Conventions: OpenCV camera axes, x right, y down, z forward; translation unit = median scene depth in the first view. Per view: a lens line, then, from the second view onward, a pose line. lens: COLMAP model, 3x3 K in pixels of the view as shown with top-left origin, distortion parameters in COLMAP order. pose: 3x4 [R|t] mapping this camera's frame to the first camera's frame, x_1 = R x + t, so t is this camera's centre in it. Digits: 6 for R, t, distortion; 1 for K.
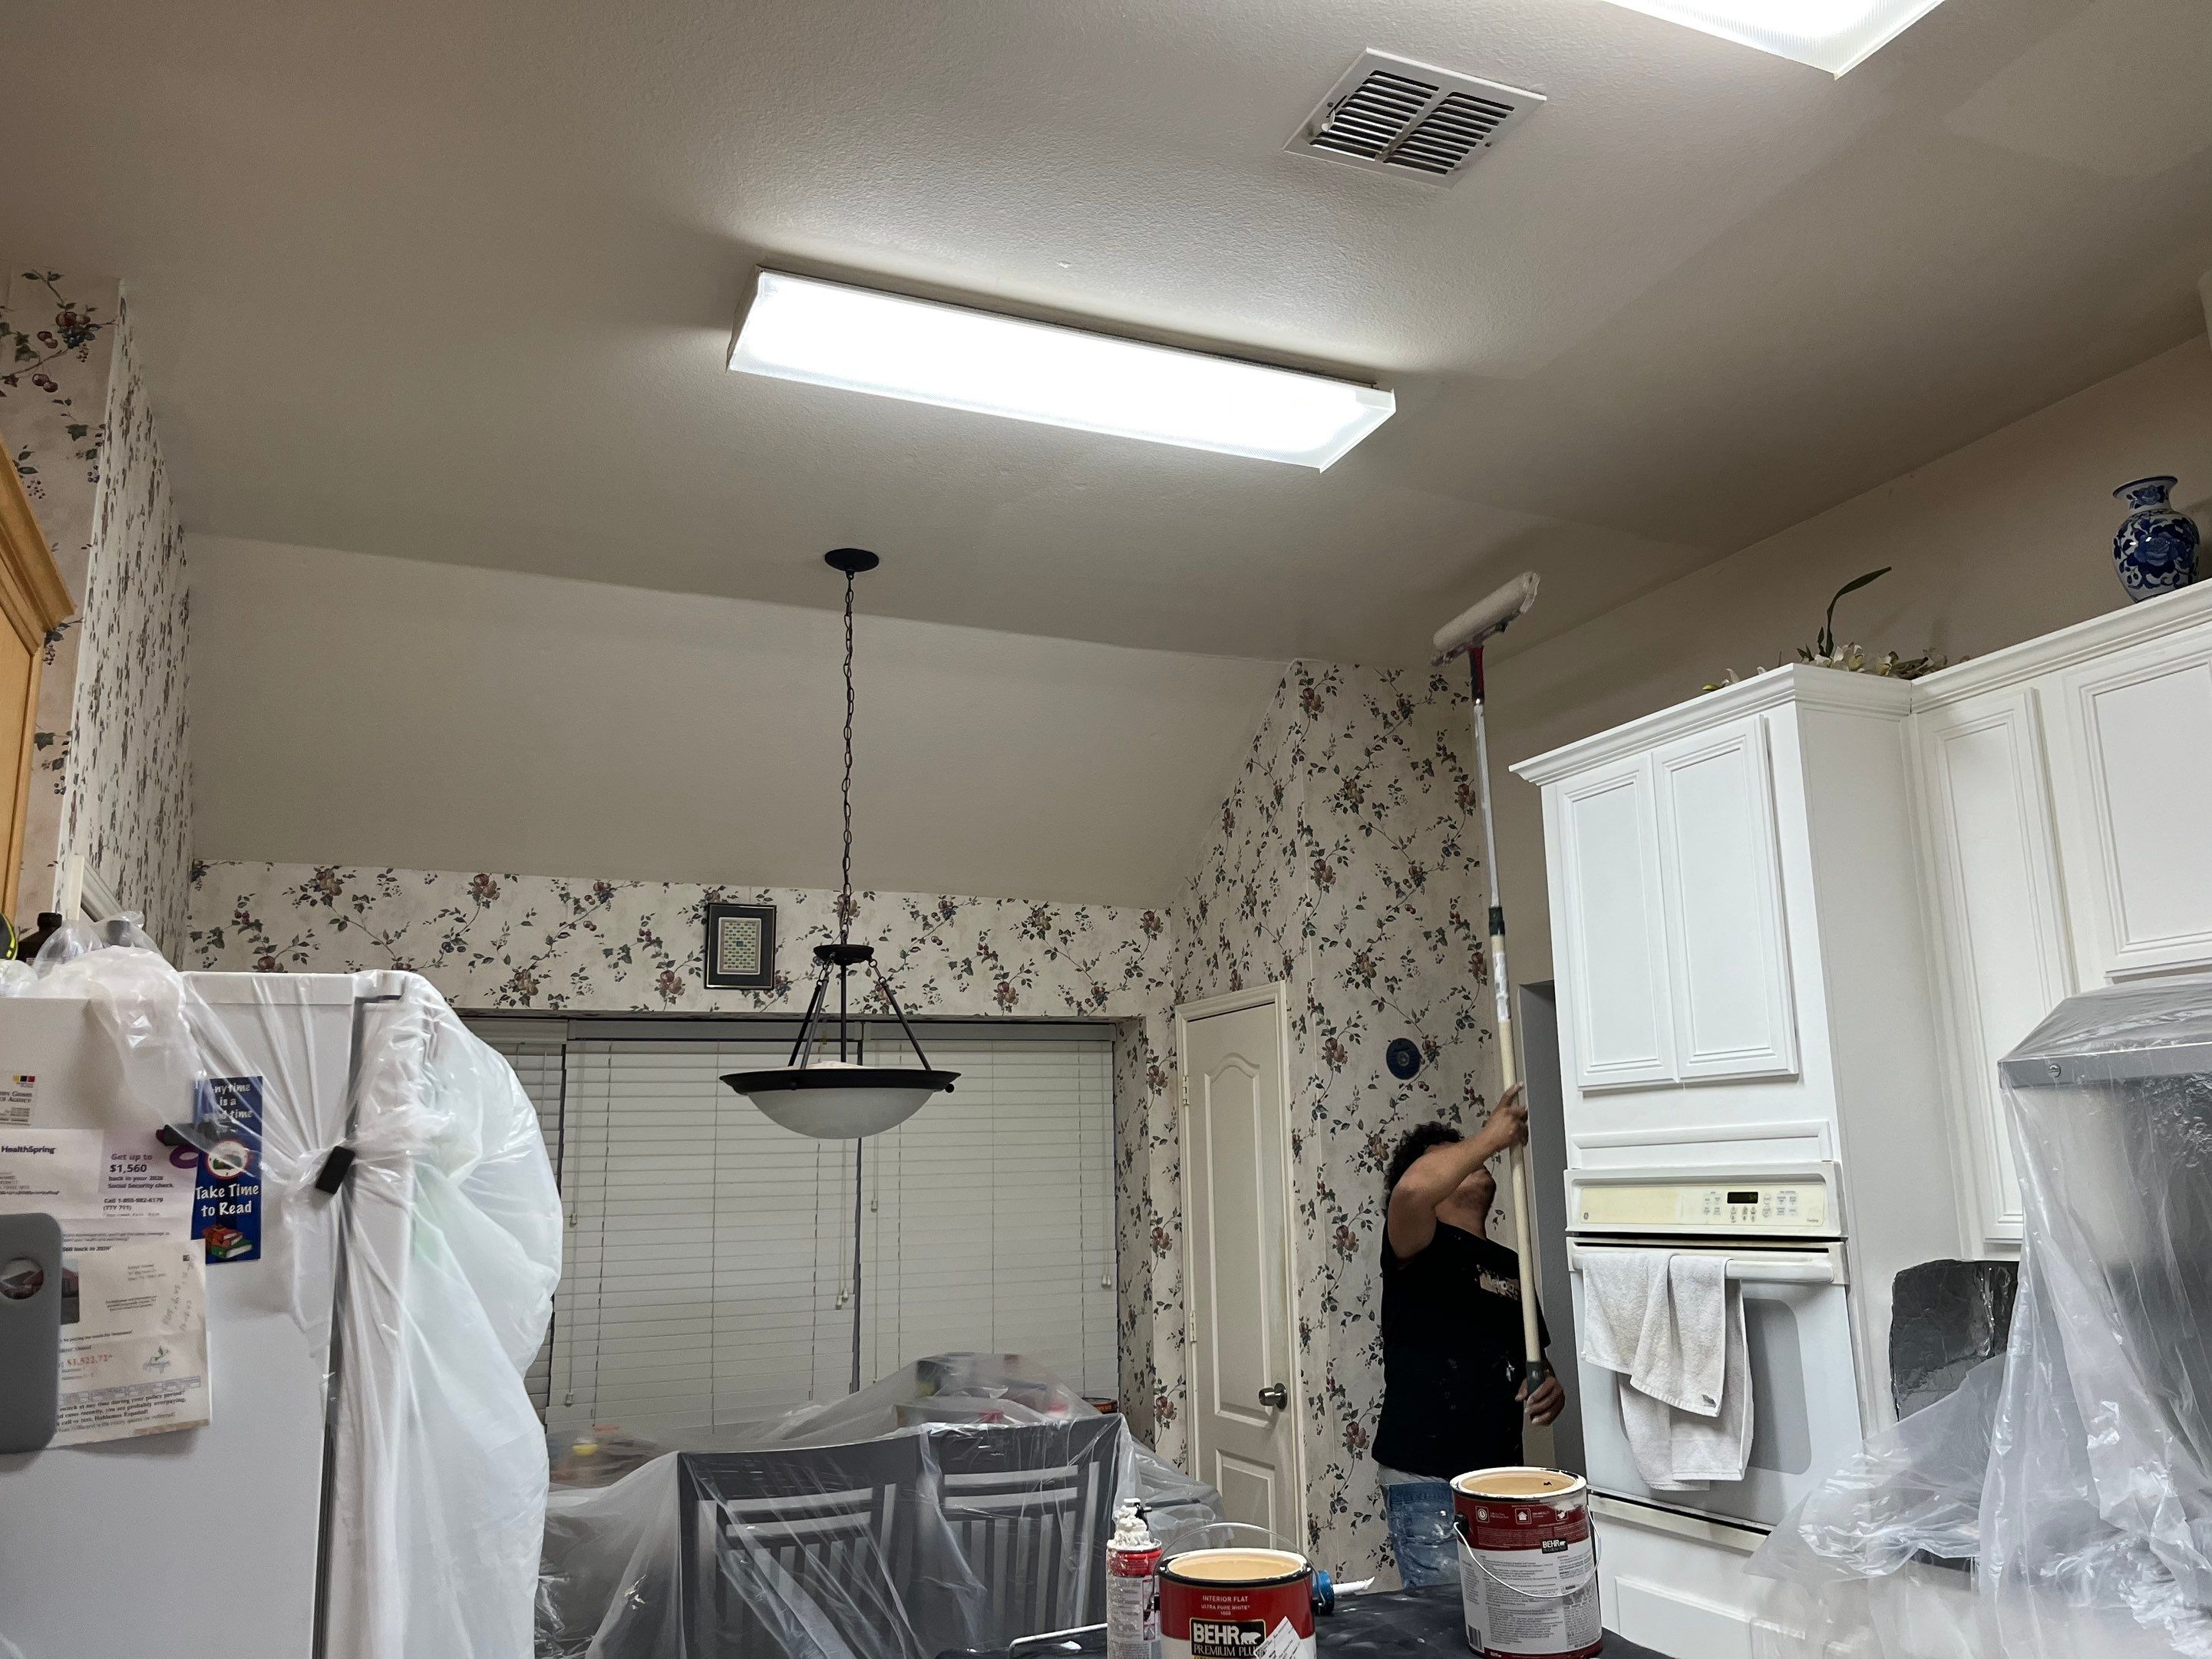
lens RADIAL K [[1737.3, 0, 1108.7], [0, 1737.3, 872.3], [0, 0, 1]] dist [0.104164, -0.366413]
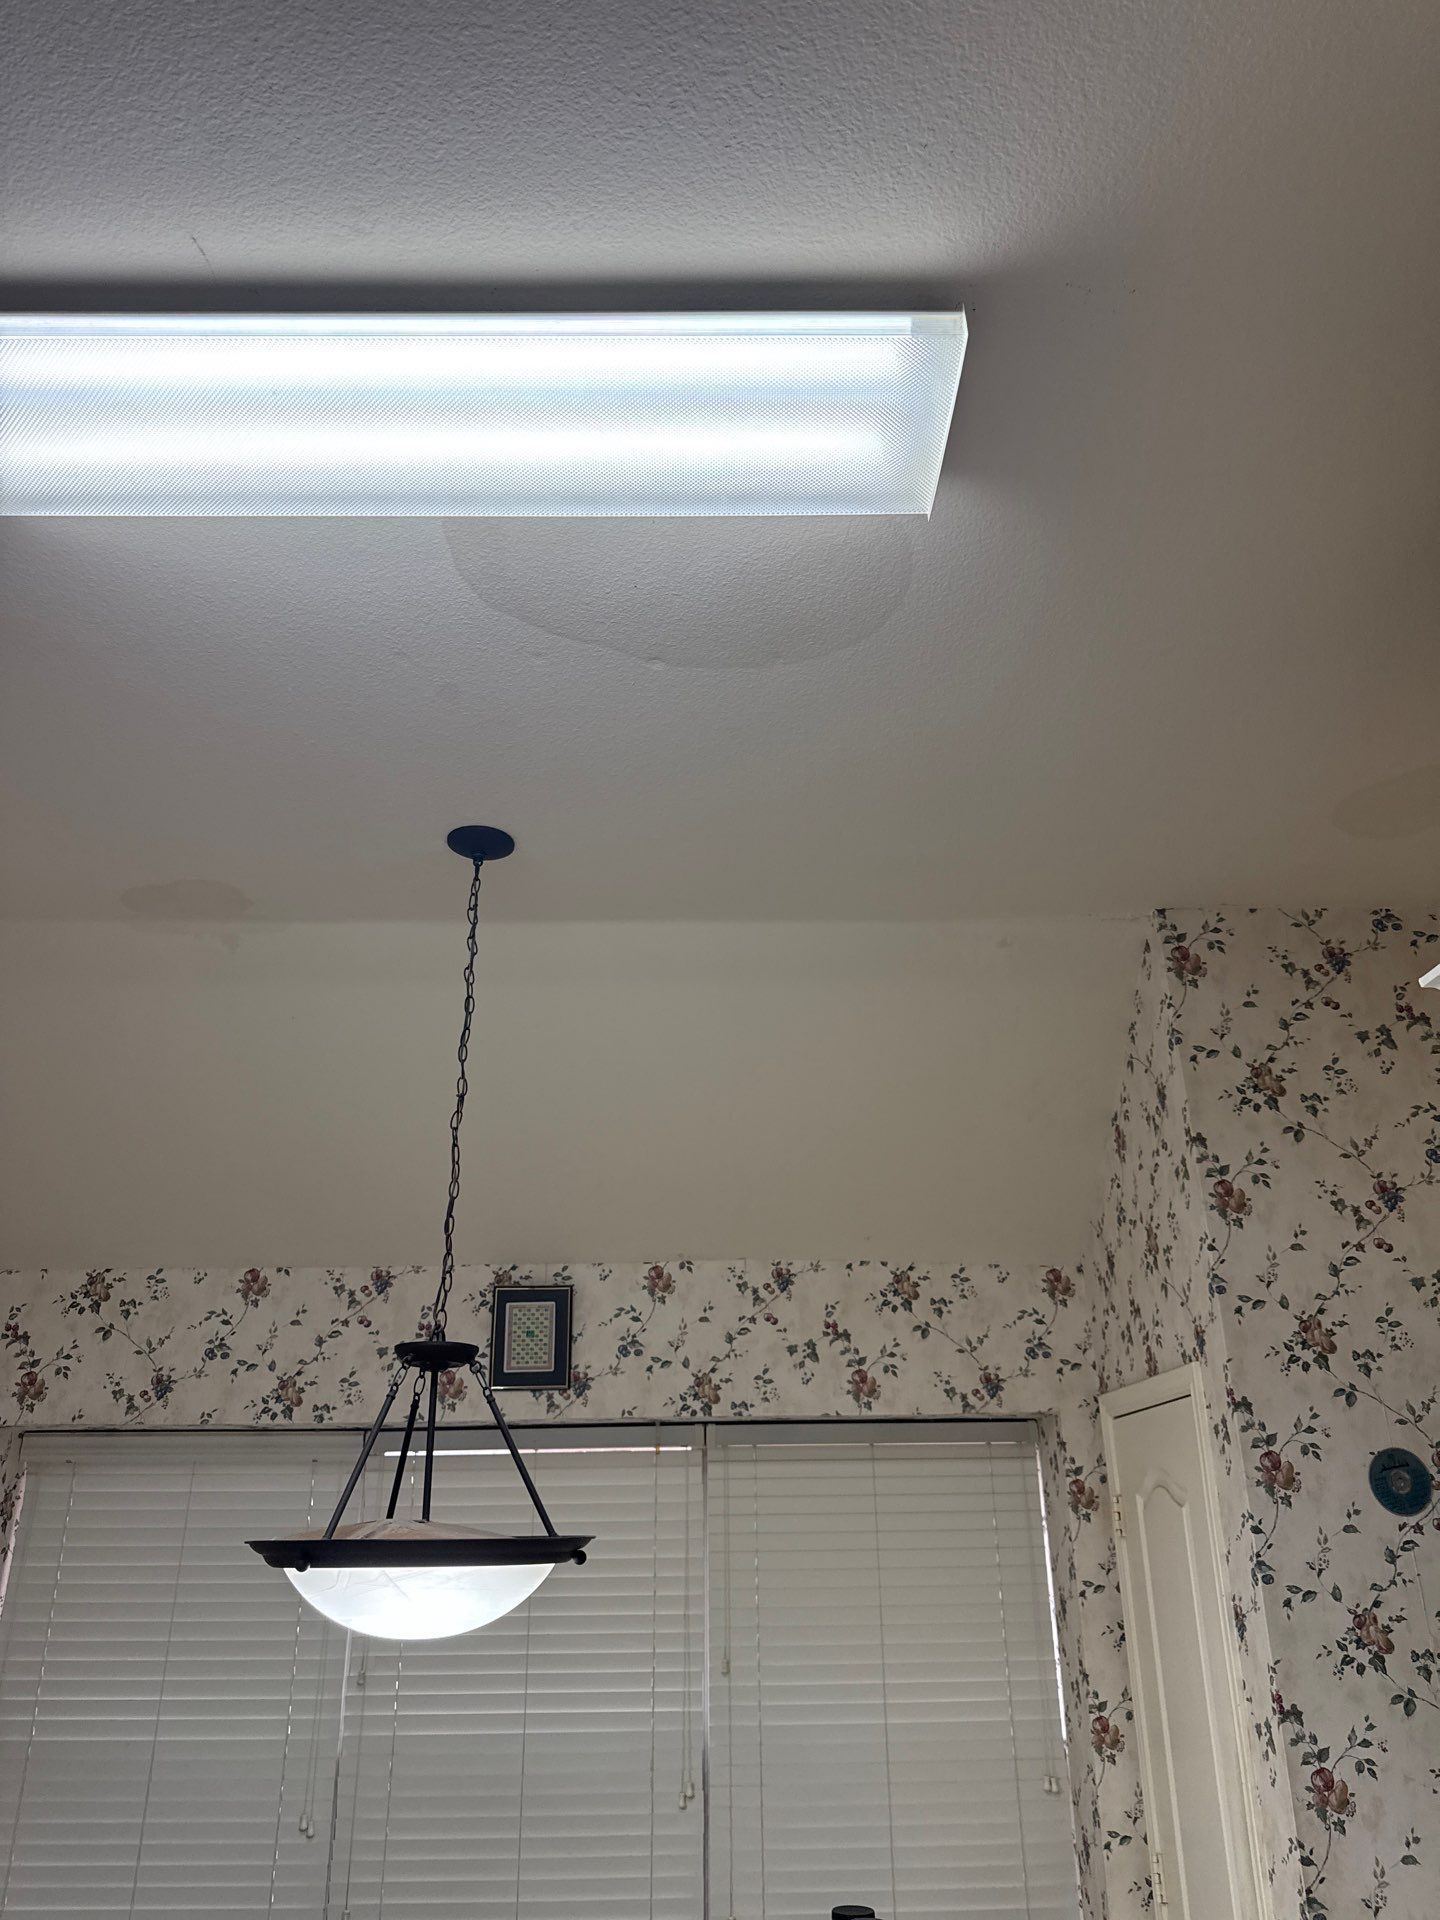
lens RADIAL K [[1383.4, 0, 720.0], [0, 1383.4, 960.0], [0, 0, 1]] dist [0.015673, -0.032949]
pose [[0.919895, -0.137912, -0.367116, 0.150357], [0.059046, 0.974160, -0.218002, 0.015536], [0.387695, 0.178862, 0.904268, 0.399930]]
